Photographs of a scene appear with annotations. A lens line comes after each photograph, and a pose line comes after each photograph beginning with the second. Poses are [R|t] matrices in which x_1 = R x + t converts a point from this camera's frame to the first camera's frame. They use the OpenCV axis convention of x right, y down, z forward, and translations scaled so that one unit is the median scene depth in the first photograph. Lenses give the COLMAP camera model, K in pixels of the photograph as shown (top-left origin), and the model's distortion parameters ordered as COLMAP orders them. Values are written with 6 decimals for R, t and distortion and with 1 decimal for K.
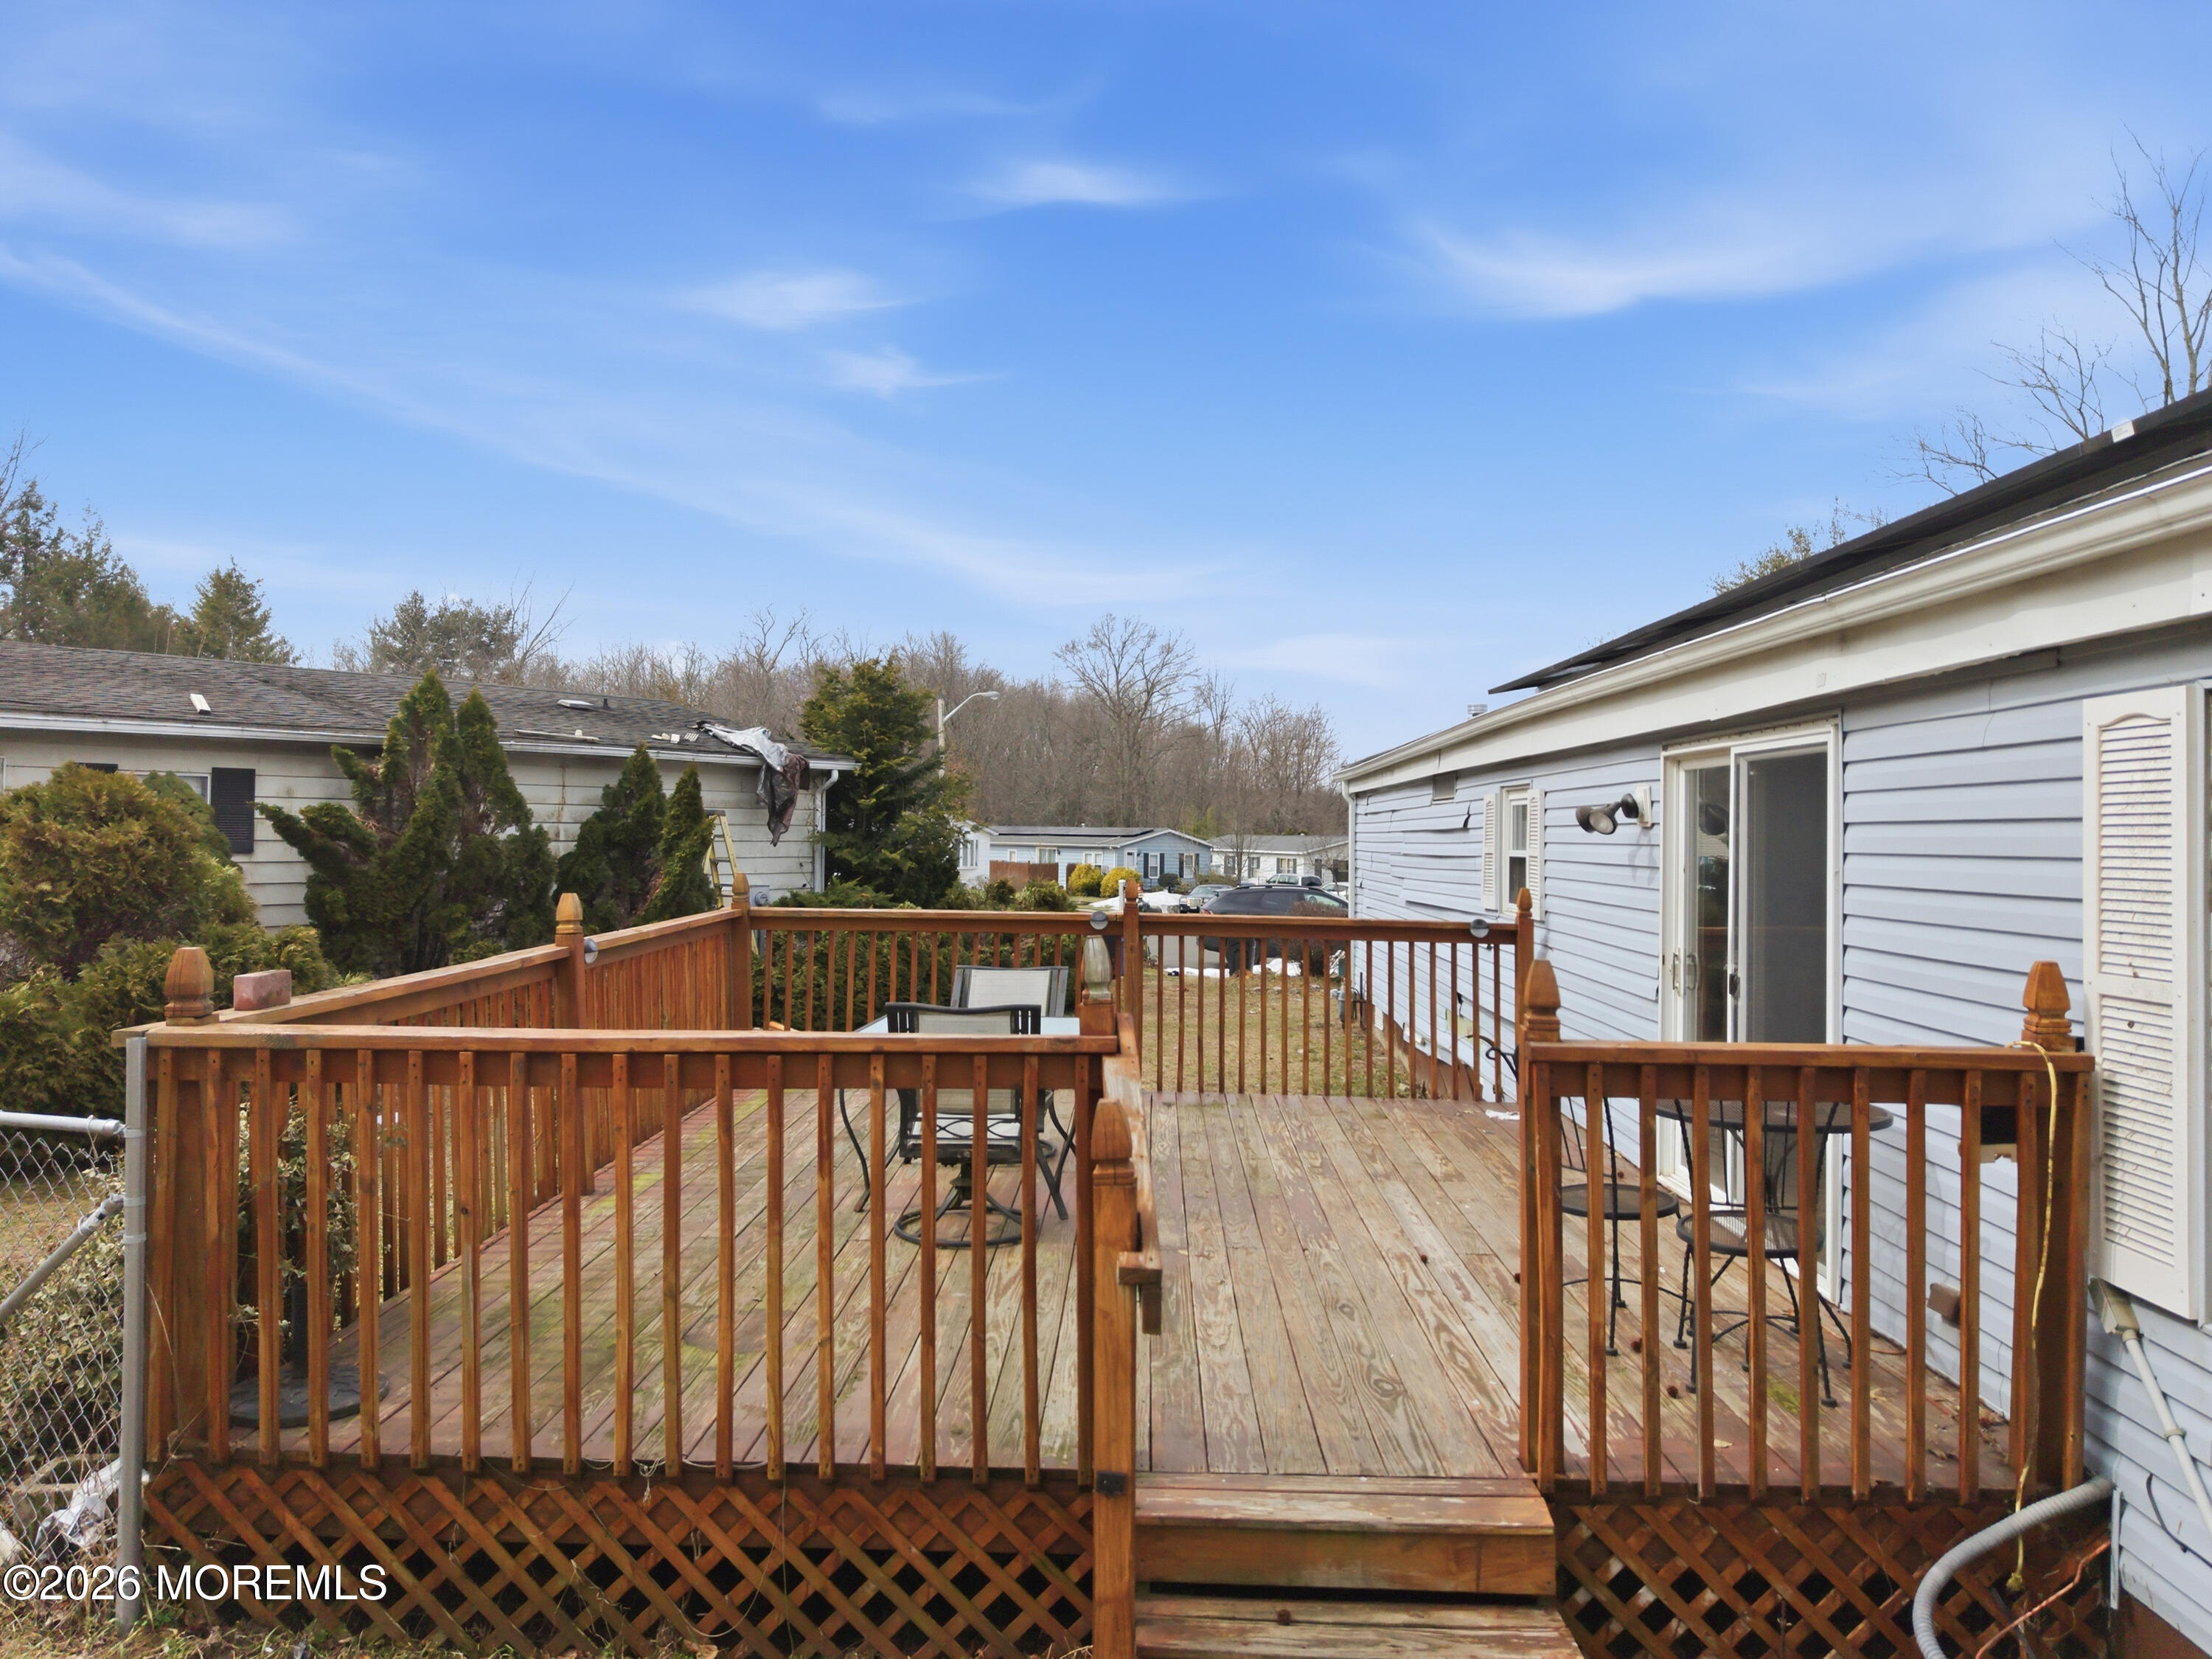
lens RADIAL K [[1534.1, 0, 1106.0], [0, 1534.1, 829.5], [0, 0, 1]] dist [0.000793, -0.000121]
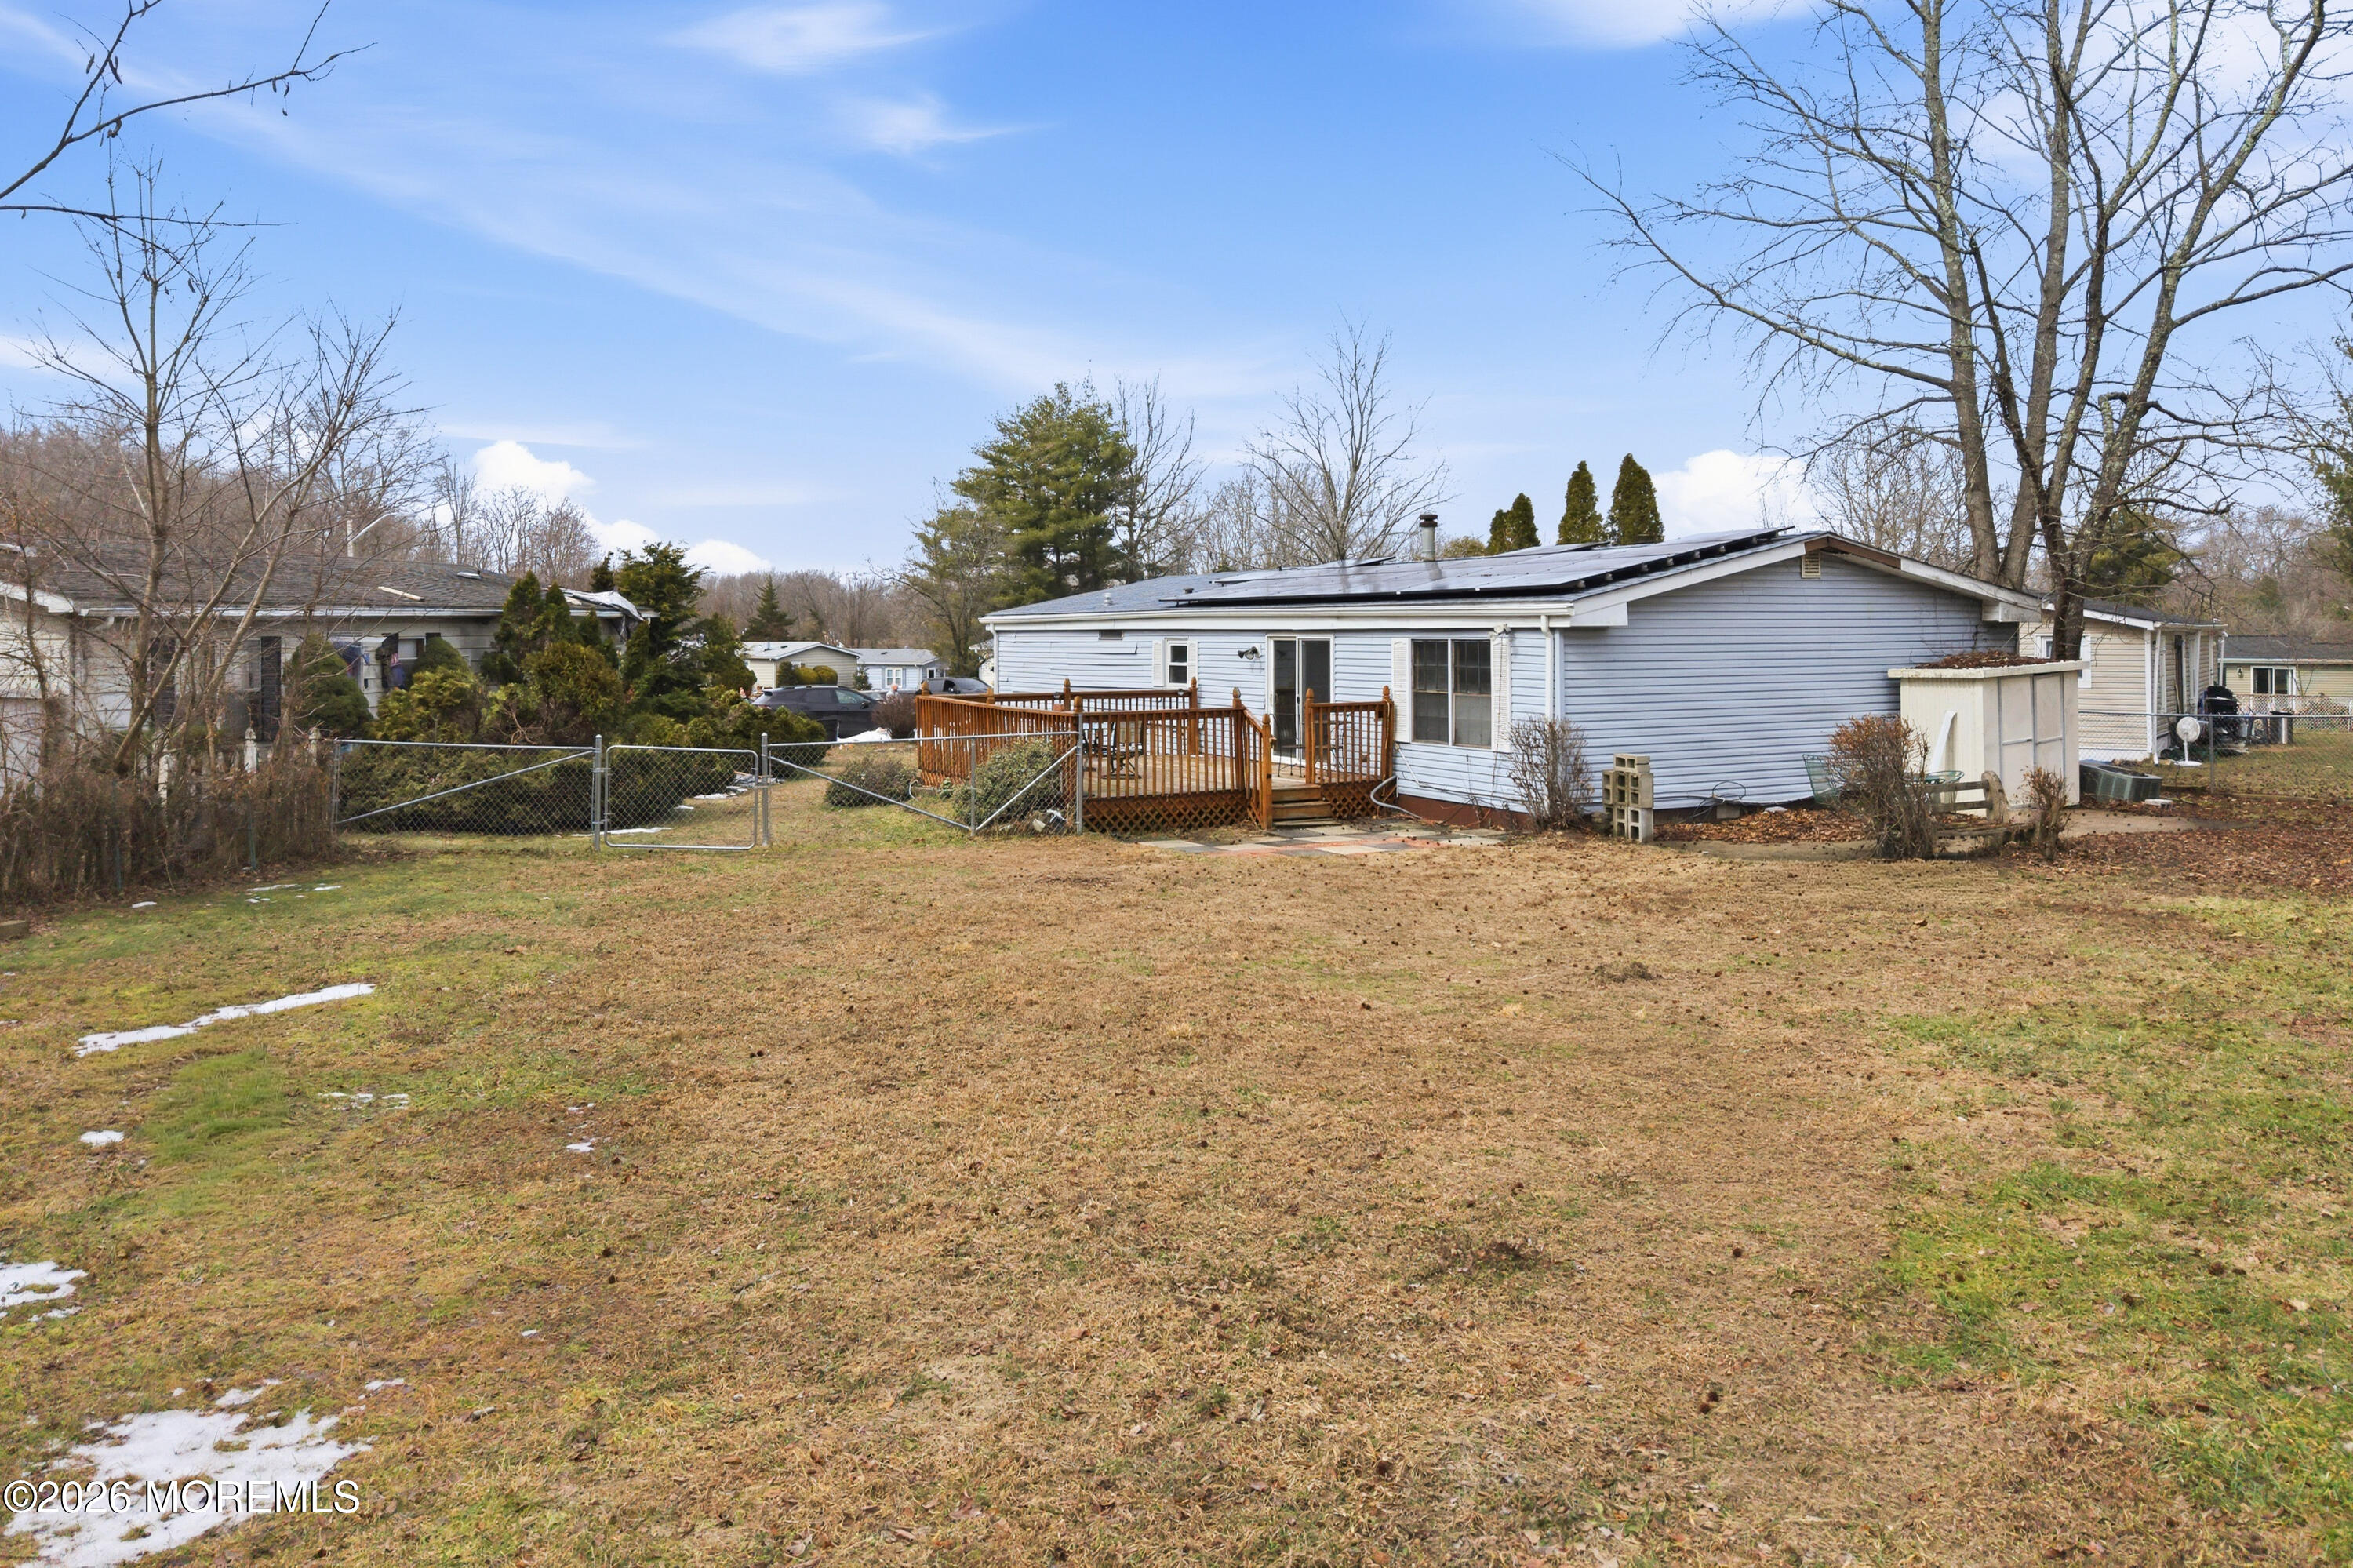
lens RADIAL K [[1614.6, 0, 1176.5], [0, 1614.6, 784.0], [0, 0, 1]] dist [0.035235, -0.000526]
pose [[0.859370, -0.065543, 0.507137, -1.578779], [0.015582, 0.994647, 0.102145, -0.087817], [-0.511117, -0.079878, 0.855791, -1.898946]]
